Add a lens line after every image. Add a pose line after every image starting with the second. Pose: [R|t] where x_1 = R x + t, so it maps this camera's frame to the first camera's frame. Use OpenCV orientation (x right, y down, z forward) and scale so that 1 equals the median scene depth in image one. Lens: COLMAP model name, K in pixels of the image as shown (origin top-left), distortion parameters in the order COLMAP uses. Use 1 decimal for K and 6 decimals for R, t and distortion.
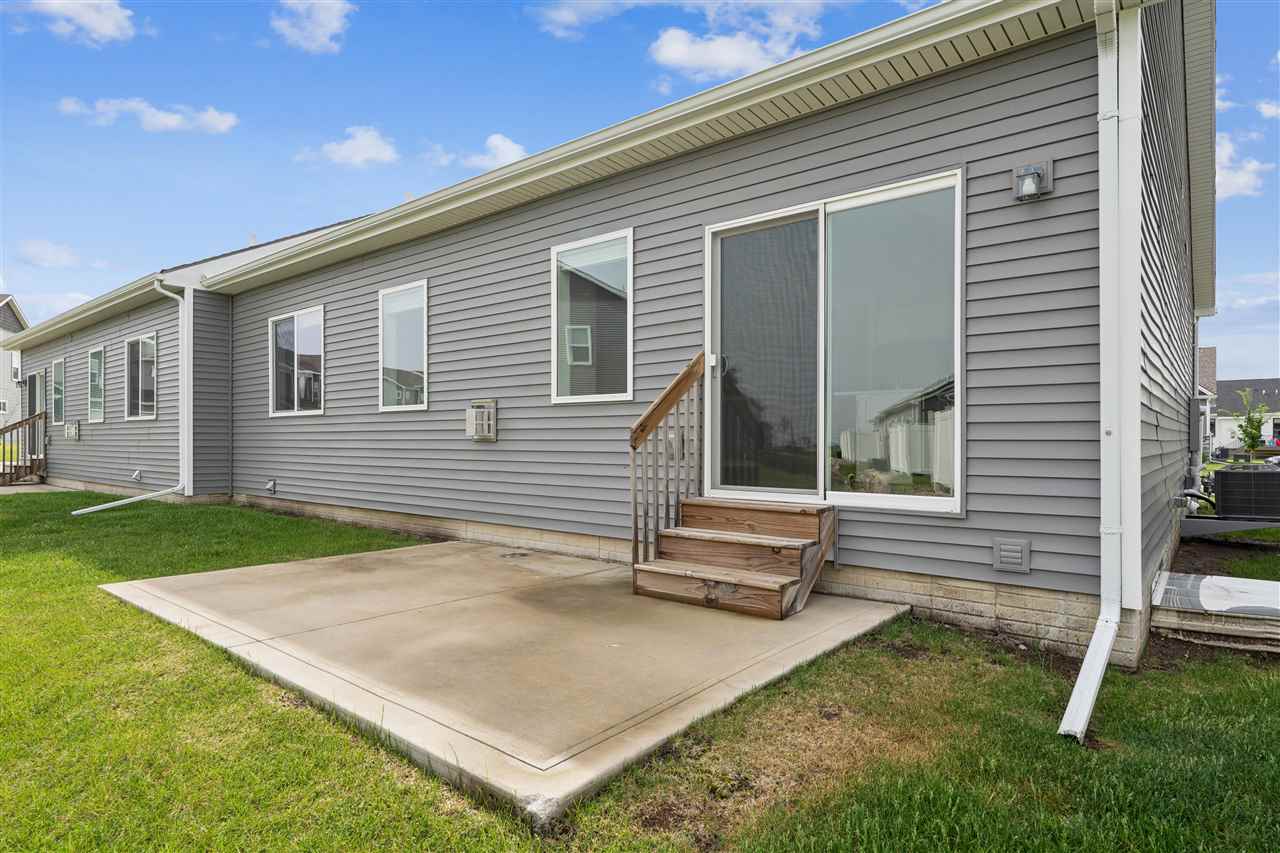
lens RADIAL K [[706.5, 0, 641.2], [0, 706.5, 431.3], [0, 0, 1]] dist [-0.001894, -0.000128]
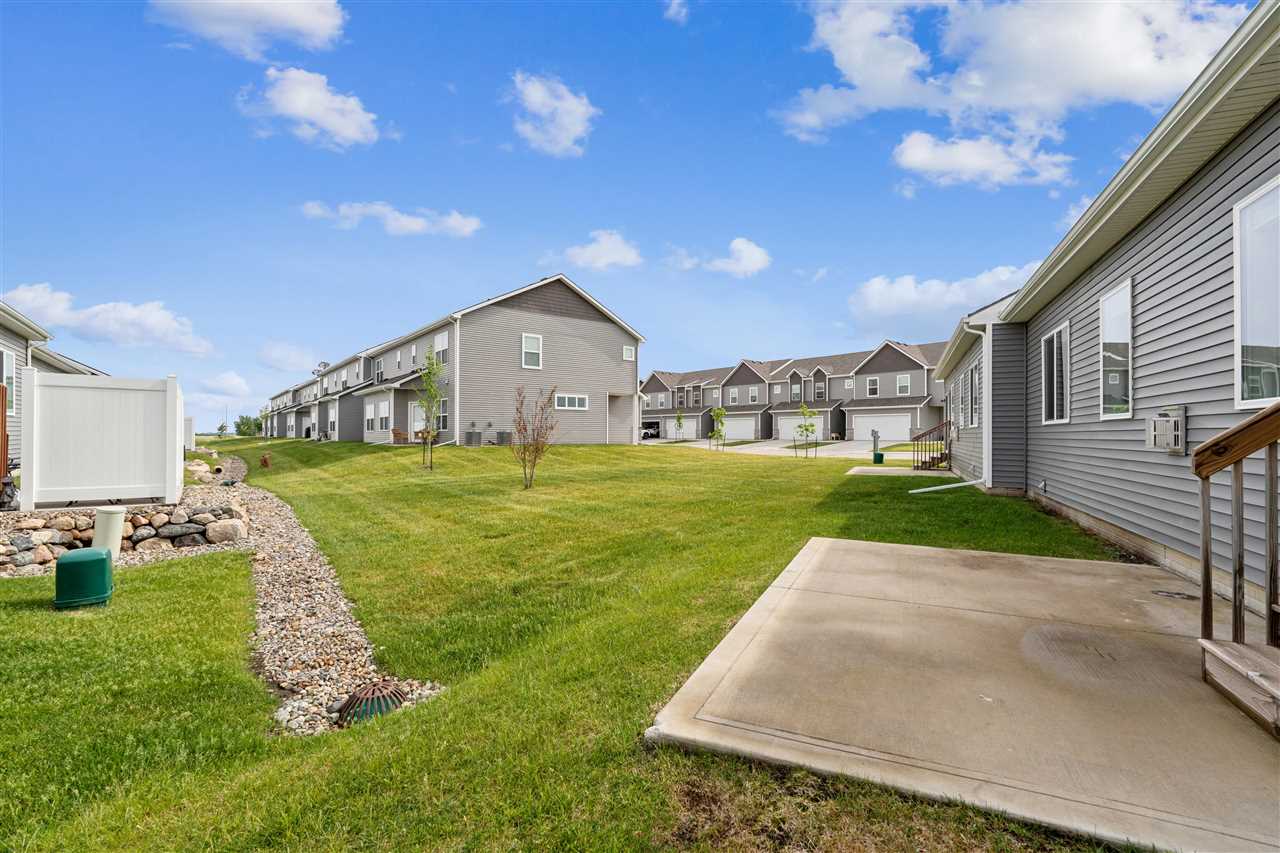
lens RADIAL K [[561.3, 0, 639.0], [0, 561.3, 441.0], [0, 0, 1]] dist [-0.000098, -0.000006]
pose [[0.242859, 0.011637, -0.969992, 0.401357], [0.007847, 0.999872, 0.013960, -0.025199], [0.970030, -0.011002, 0.242737, 0.306772]]
